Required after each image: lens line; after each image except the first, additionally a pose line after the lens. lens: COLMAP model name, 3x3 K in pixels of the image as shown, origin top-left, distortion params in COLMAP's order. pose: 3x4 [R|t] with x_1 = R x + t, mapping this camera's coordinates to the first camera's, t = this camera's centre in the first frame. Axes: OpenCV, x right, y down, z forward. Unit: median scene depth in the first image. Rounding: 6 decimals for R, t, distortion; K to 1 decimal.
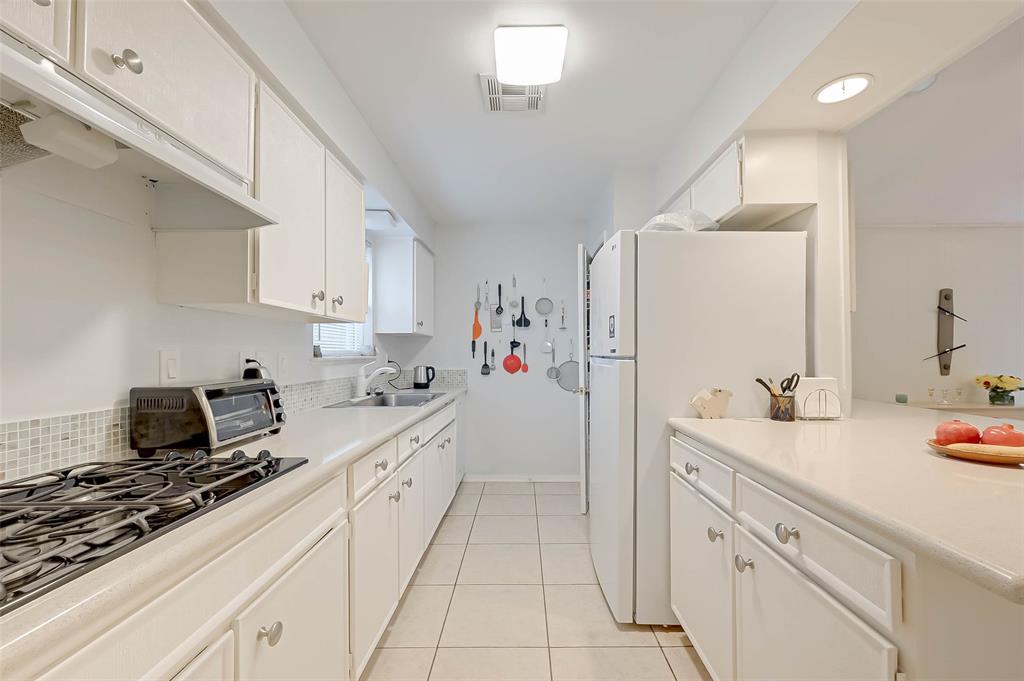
lens RADIAL K [[395.4, 0, 512.0], [0, 395.4, 340.5], [0, 0, 1]] dist [-0.000793, -0.000048]
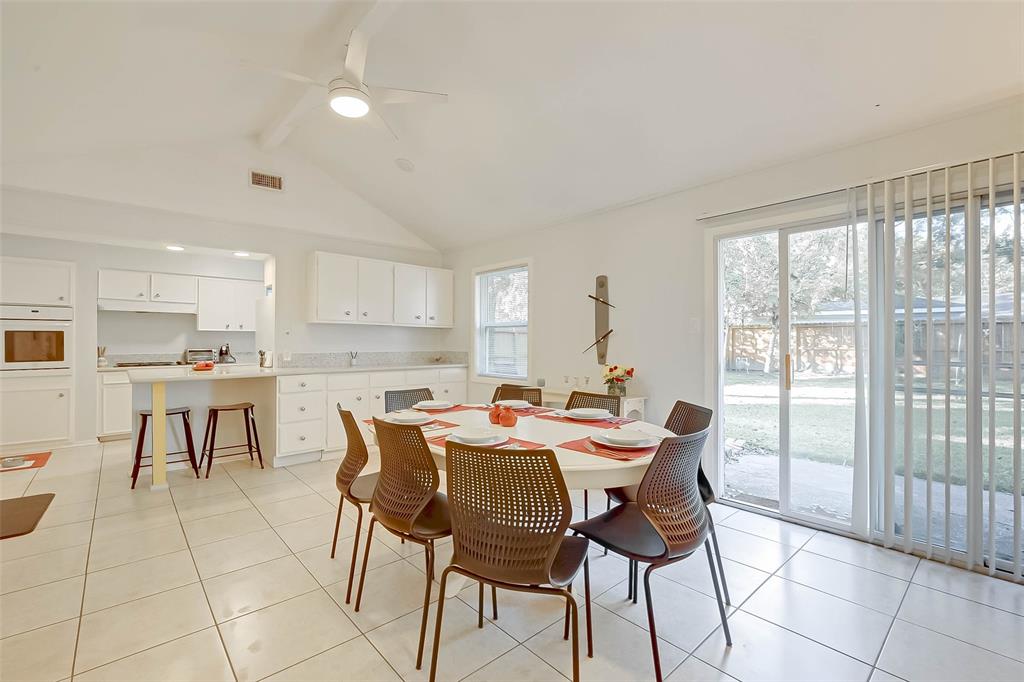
lens RADIAL K [[440.2, 0, 512.0], [0, 440.2, 341.0], [0, 0, 1]] dist [-0.001387, -0.000439]
pose [[0.666152, -0.000523, -0.745815, 3.121114], [0.024636, 0.999469, 0.021304, 0.000995], [0.745409, -0.032566, 0.665812, 0.199504]]
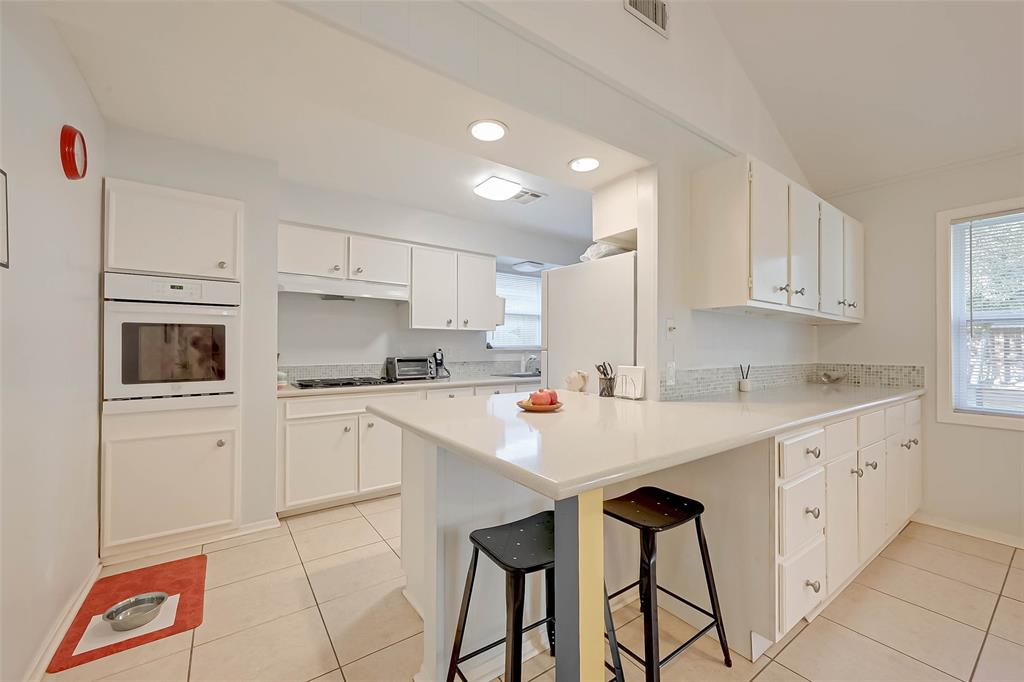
lens RADIAL K [[437.5, 0, 577.0], [0, 437.5, 345.0], [0, 0, 1]] dist [0.000806, 0.000017]
pose [[0.632711, -0.000553, -0.774388, 1.457954], [0.021463, 0.999628, 0.016822, -0.002992], [0.774090, -0.027265, 0.632488, -0.029846]]
